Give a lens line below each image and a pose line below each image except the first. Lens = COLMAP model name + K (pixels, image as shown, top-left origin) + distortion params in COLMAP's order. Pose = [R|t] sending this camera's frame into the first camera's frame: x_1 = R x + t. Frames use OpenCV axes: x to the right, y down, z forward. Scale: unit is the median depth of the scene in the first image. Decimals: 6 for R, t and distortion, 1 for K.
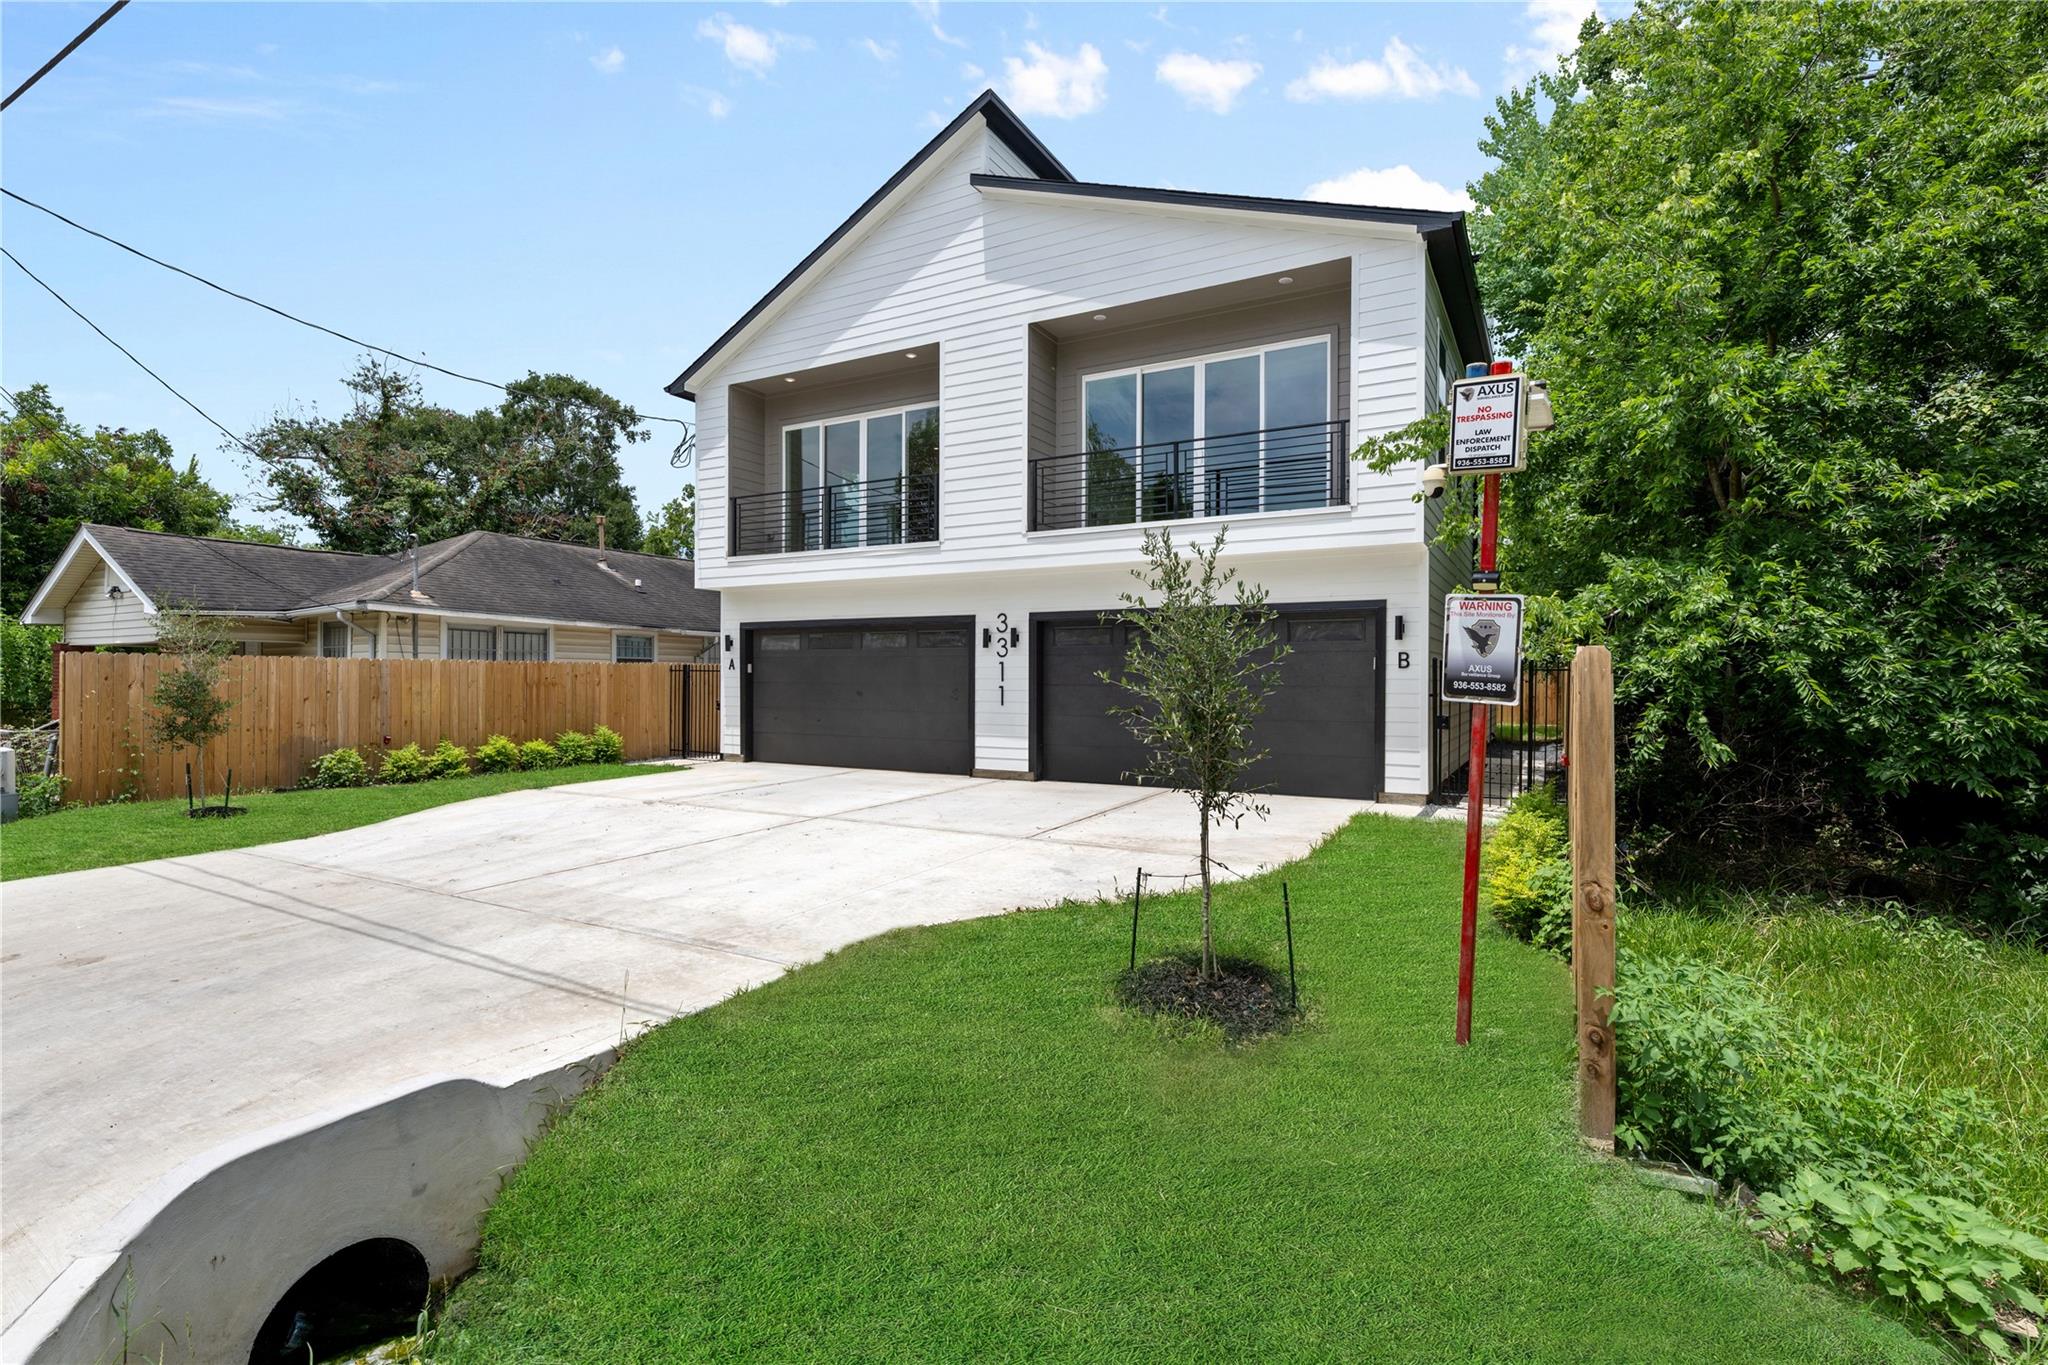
lens RADIAL K [[941.0, 0, 984.2], [0, 941.0, 670.8], [0, 0, 1]] dist [-0.002028, 0.000266]
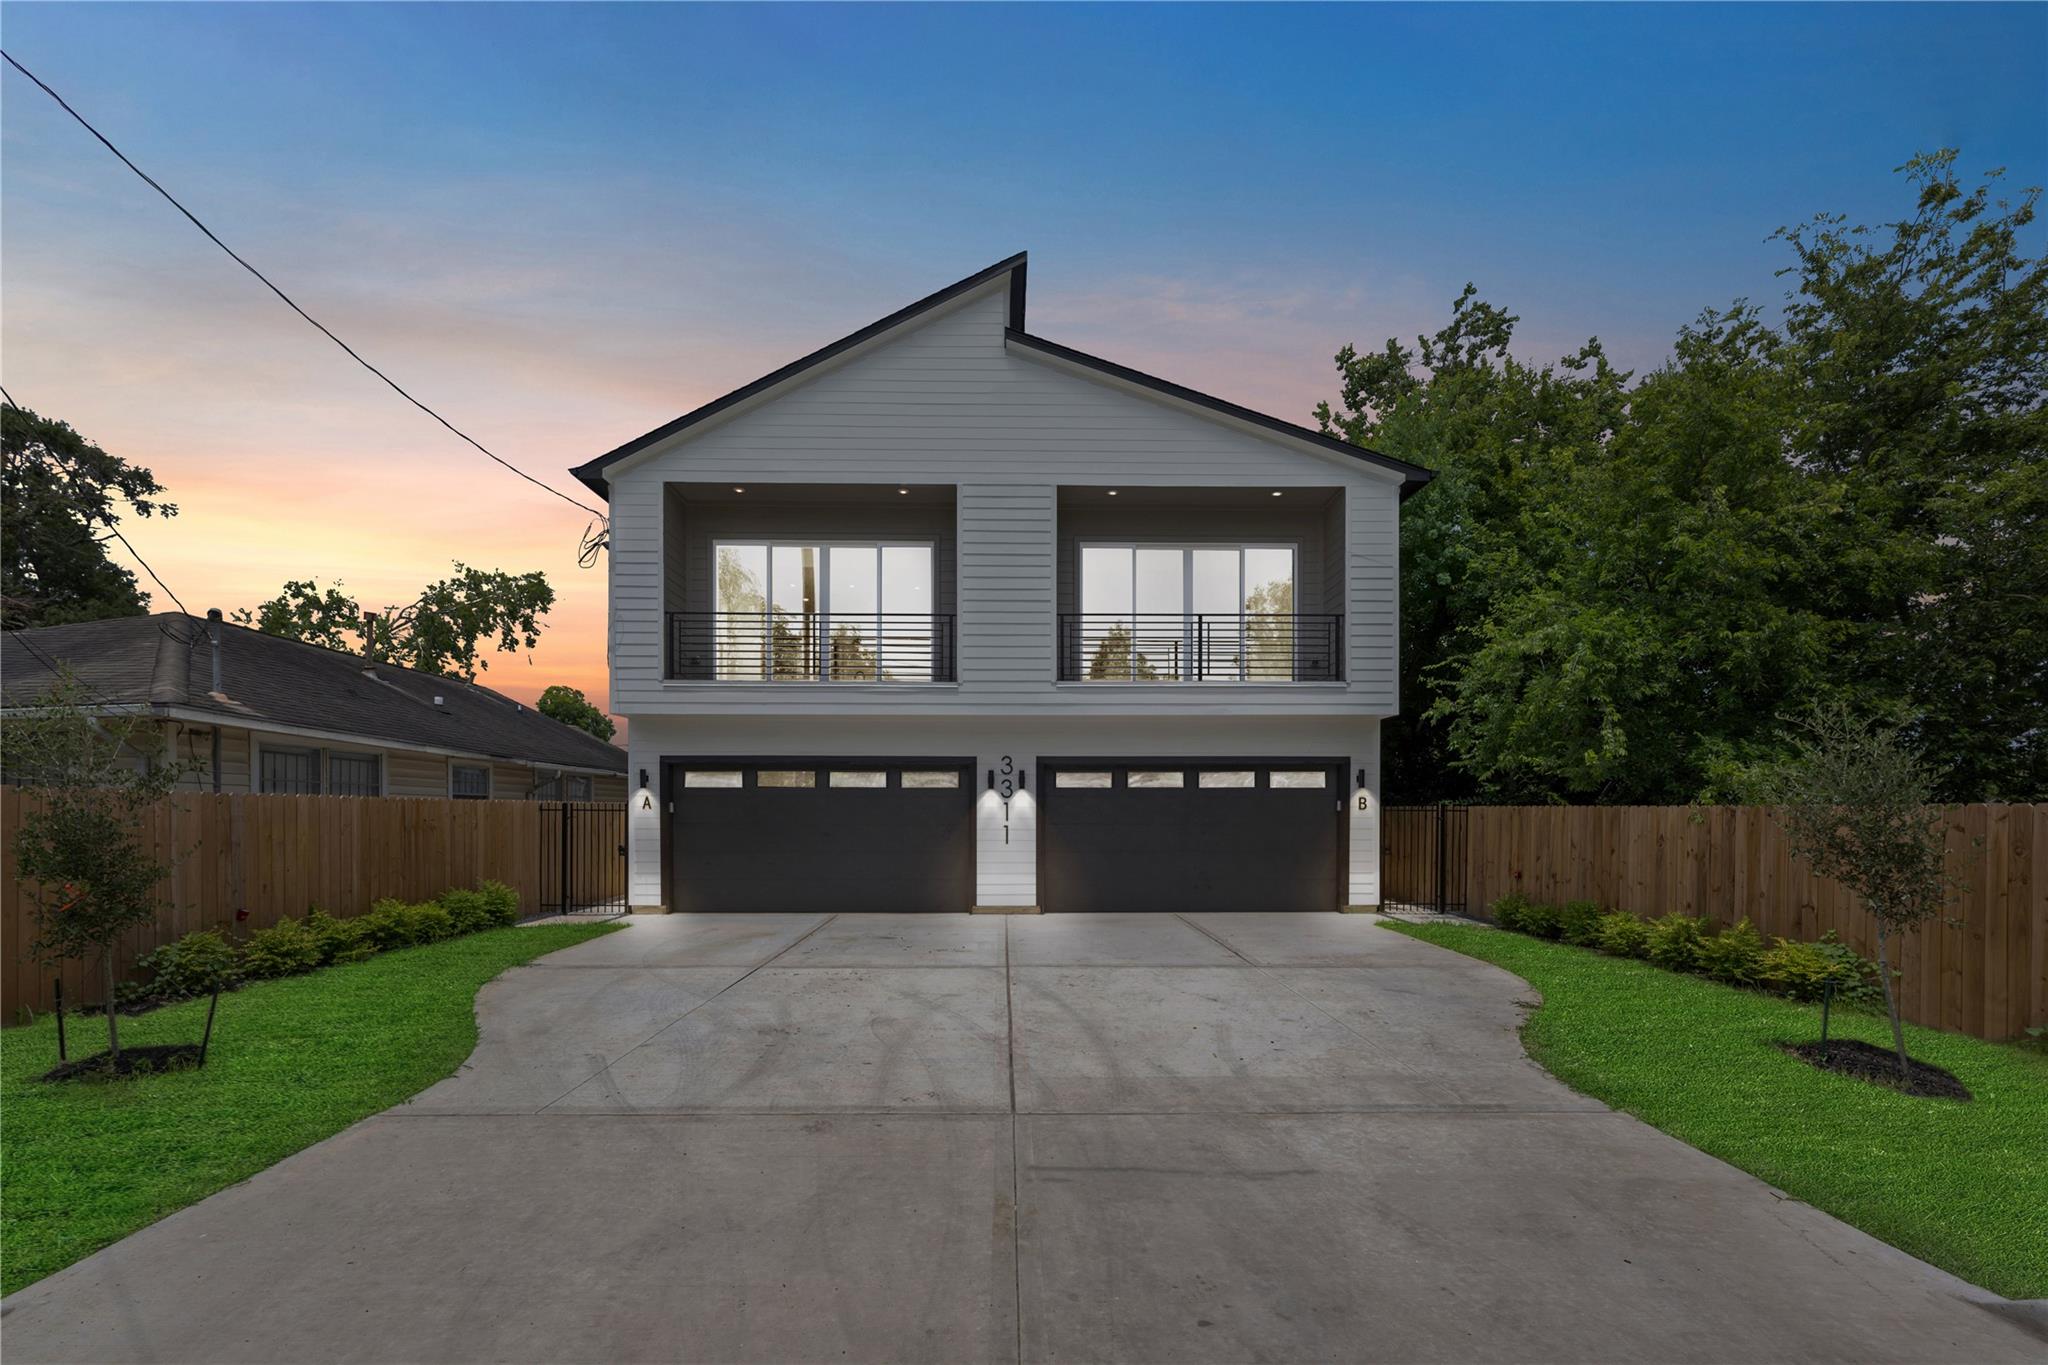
lens RADIAL K [[811.7, 0, 1017.5], [0, 811.7, 818.0], [0, 0, 1]] dist [0.001745, 0.000098]
pose [[0.861027, -0.004258, 0.508541, -0.421783], [-0.001812, 0.999933, 0.011440, -0.002477], [-0.508556, -0.010771, 0.860962, 0.207784]]
